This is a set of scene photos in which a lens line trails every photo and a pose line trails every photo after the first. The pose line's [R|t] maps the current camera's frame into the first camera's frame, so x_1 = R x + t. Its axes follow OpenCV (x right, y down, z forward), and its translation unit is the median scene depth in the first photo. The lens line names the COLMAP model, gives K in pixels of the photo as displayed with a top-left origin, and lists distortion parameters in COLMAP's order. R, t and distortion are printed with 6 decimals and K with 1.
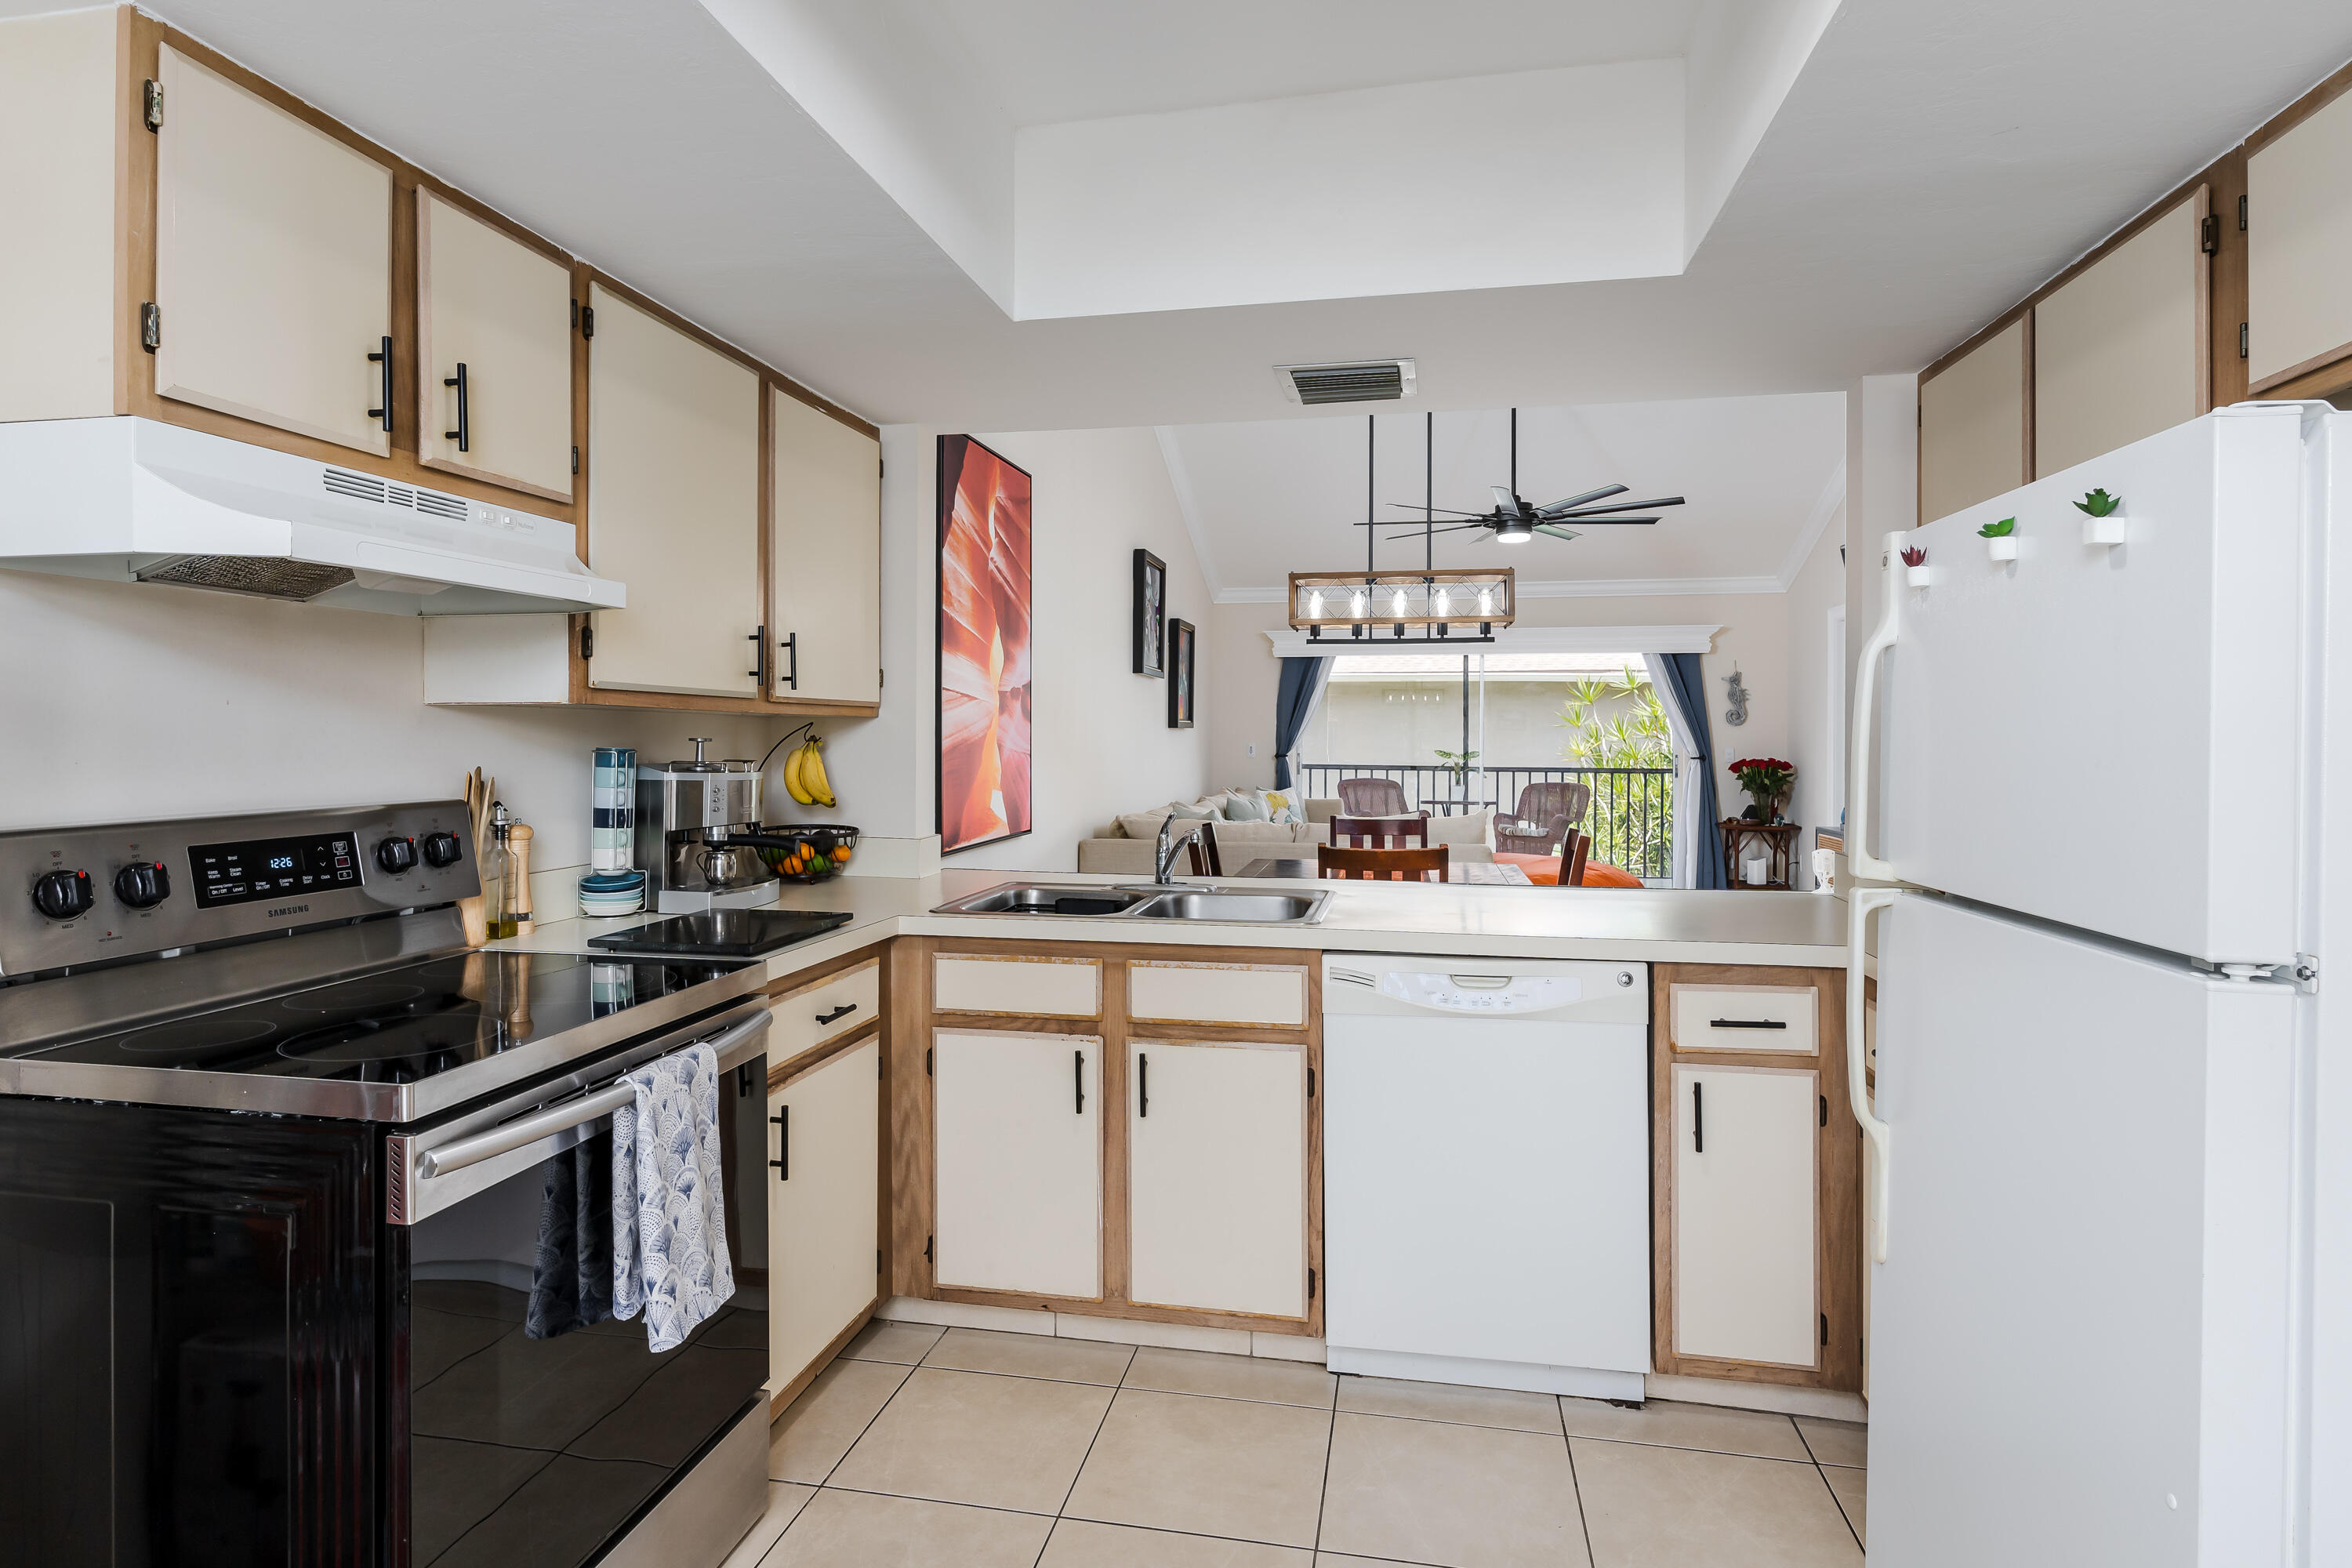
lens RADIAL K [[1286.6, 0, 1160.9], [0, 1286.6, 747.2], [0, 0, 1]] dist [0.001531, 0.000161]
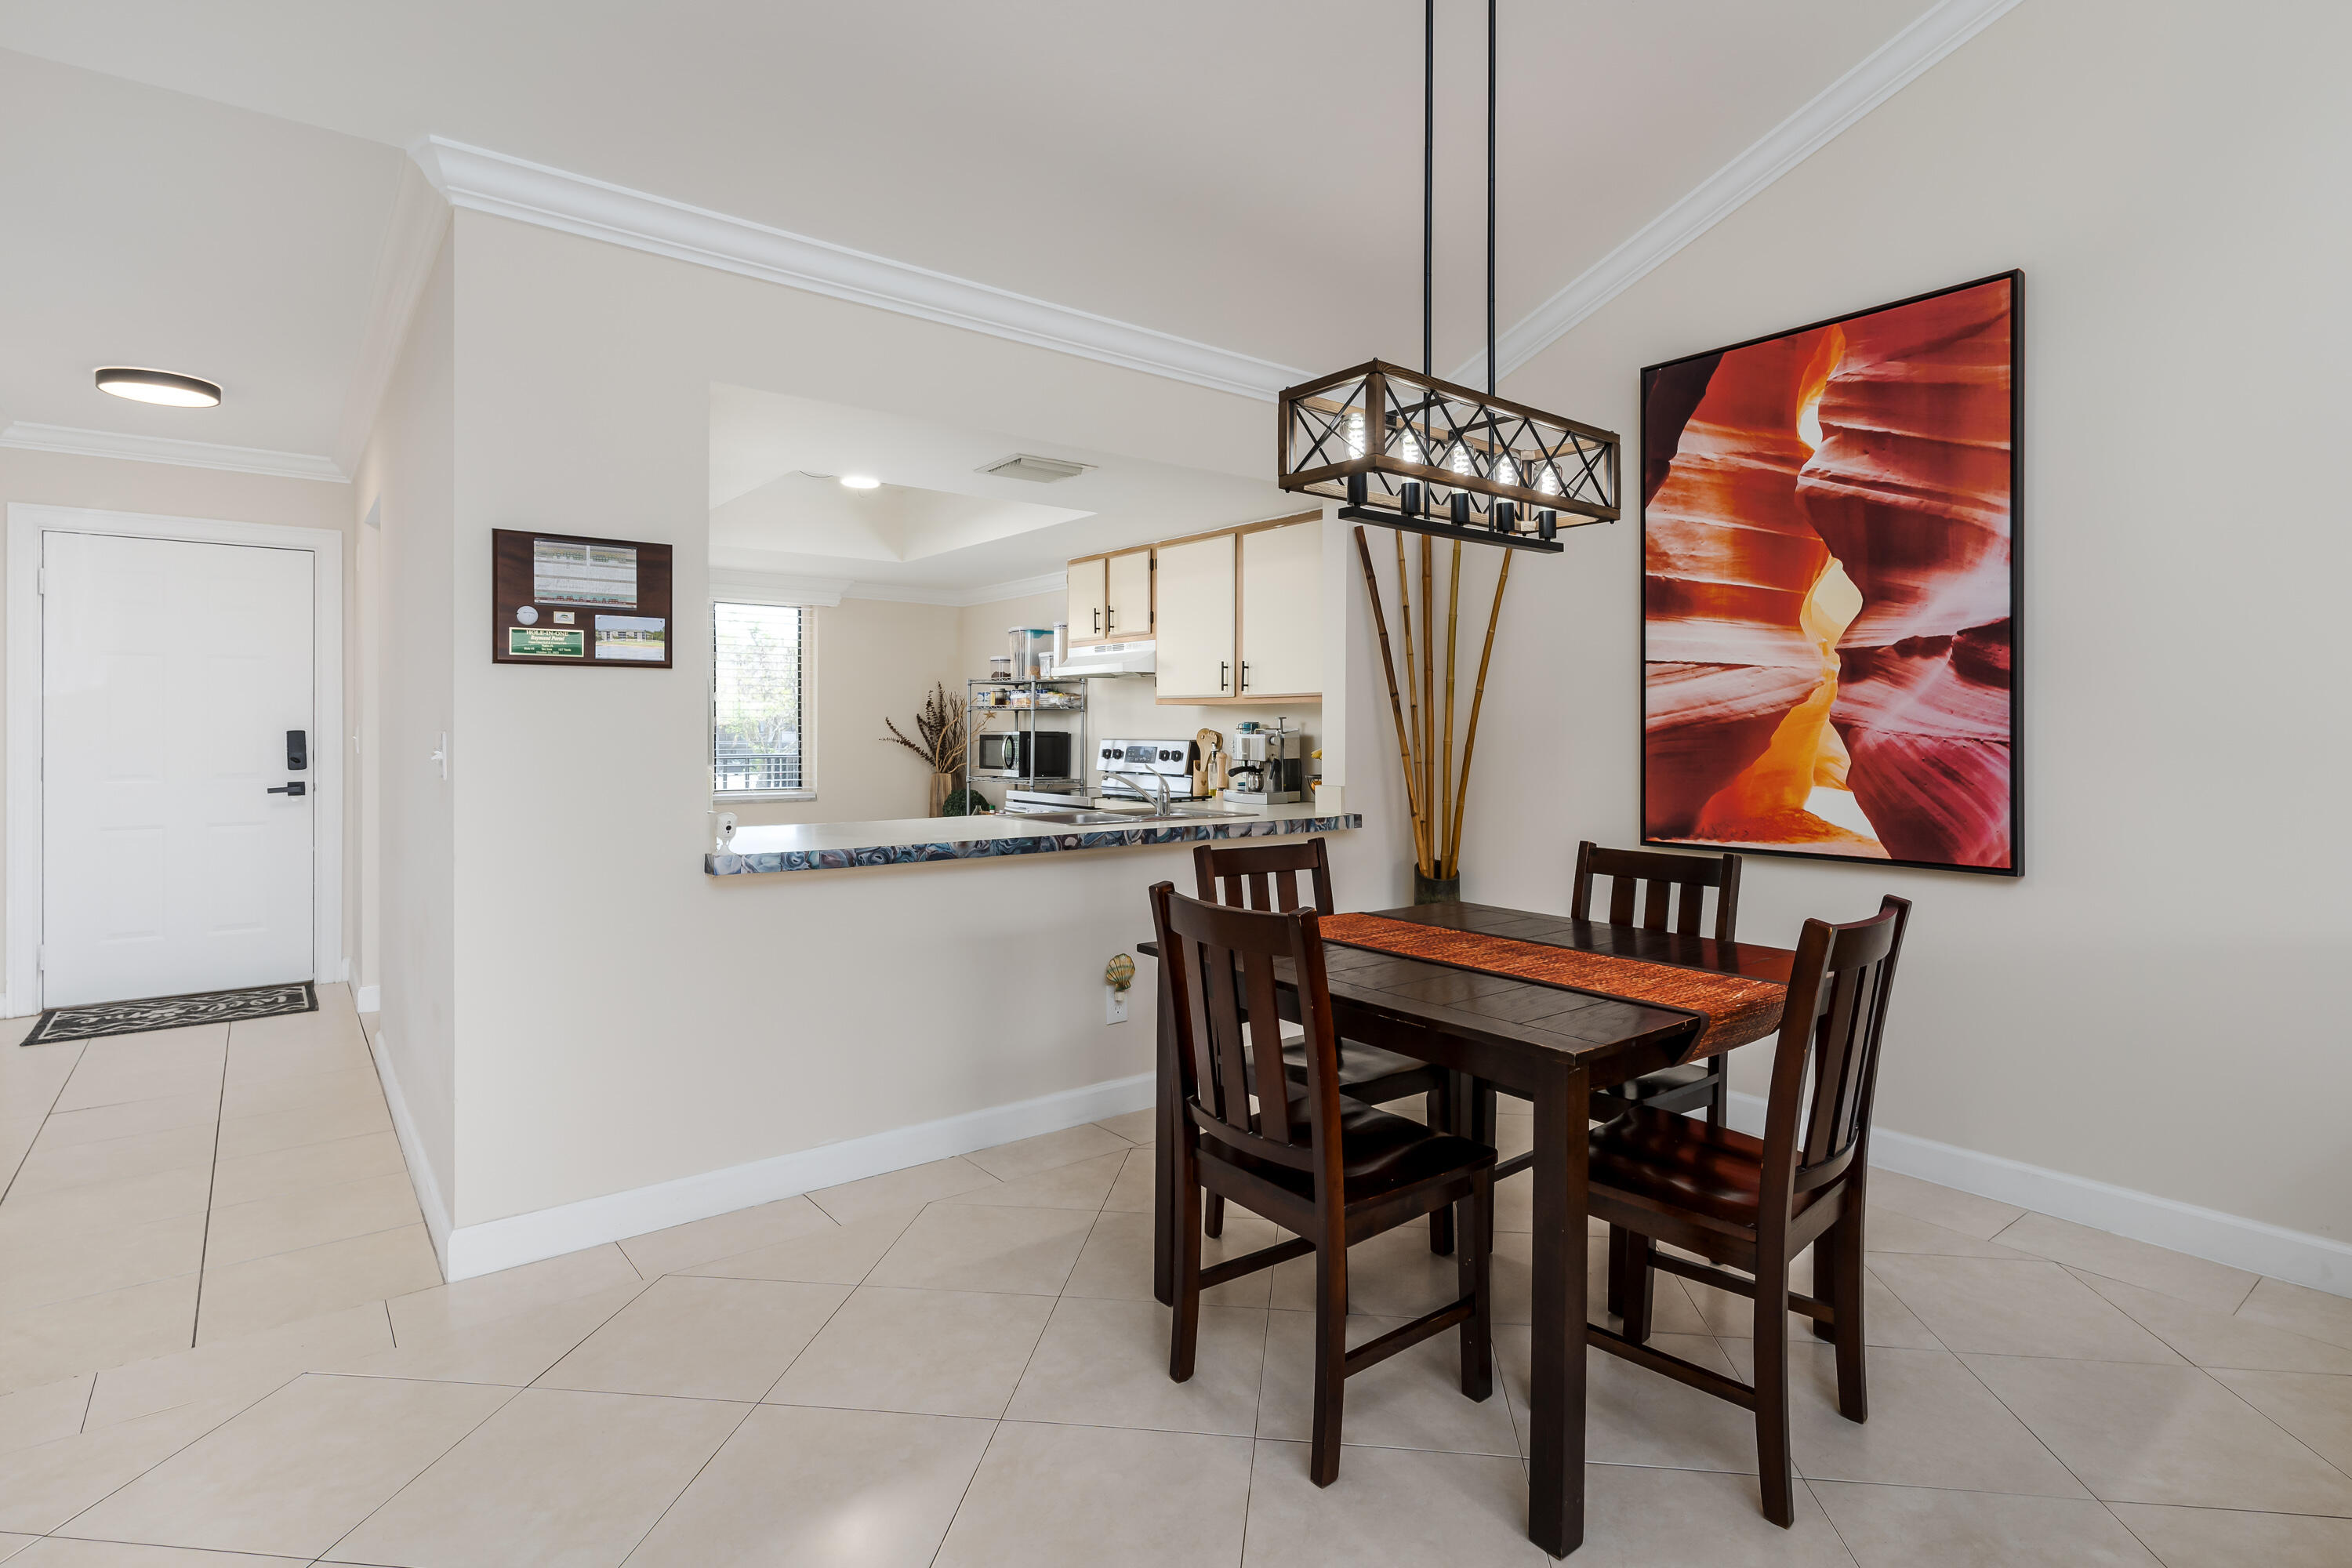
lens RADIAL K [[1167.6, 0, 1174.5], [0, 1167.6, 730.3], [0, 0, 1]] dist [0.001002, 0.000467]
pose [[-0.652182, -0.003954, -0.758052, 0.322431], [-0.013532, 0.999888, 0.006427, 0.000815], [0.757941, 0.014449, -0.652163, 0.616072]]
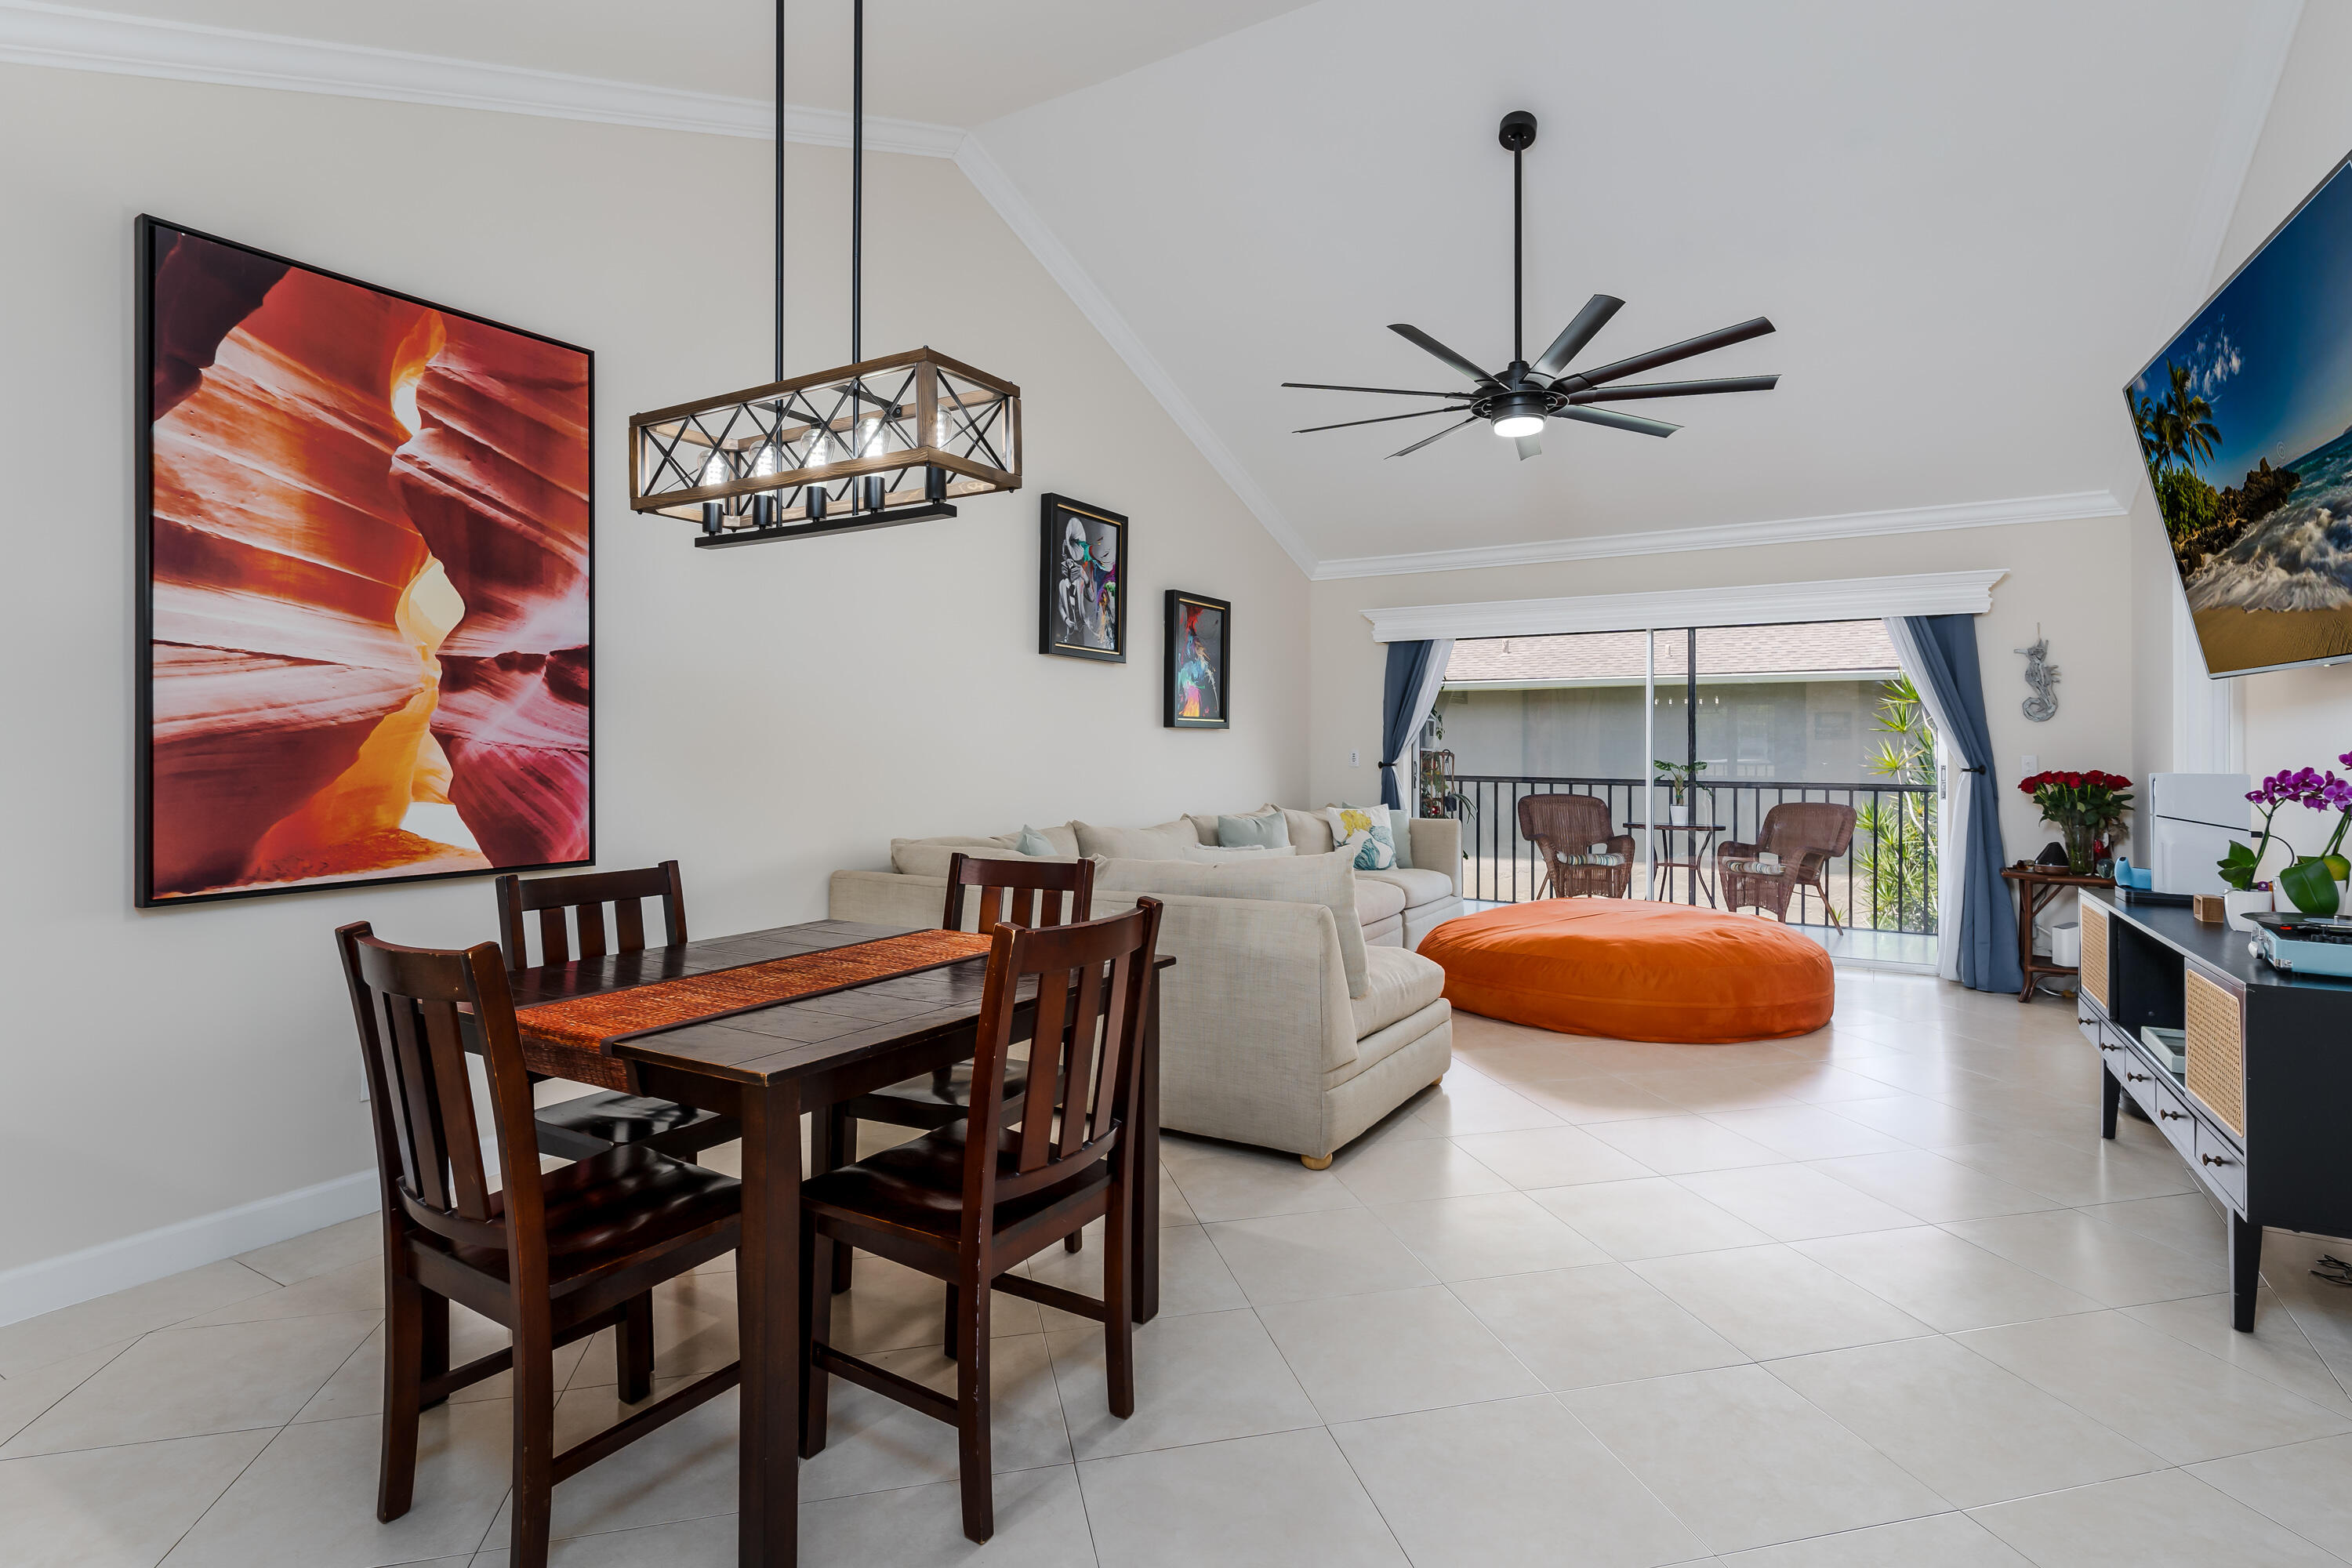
lens RADIAL K [[1145.0, 0, 1206.6], [0, 1145.0, 745.2], [0, 0, 1]] dist [0.001903, 0.000064]
pose [[0.944123, -0.001882, -0.329587, 0.242141], [-0.003096, 0.999889, -0.014578, 0.005494], [0.329578, 0.014784, 0.944013, 0.310803]]
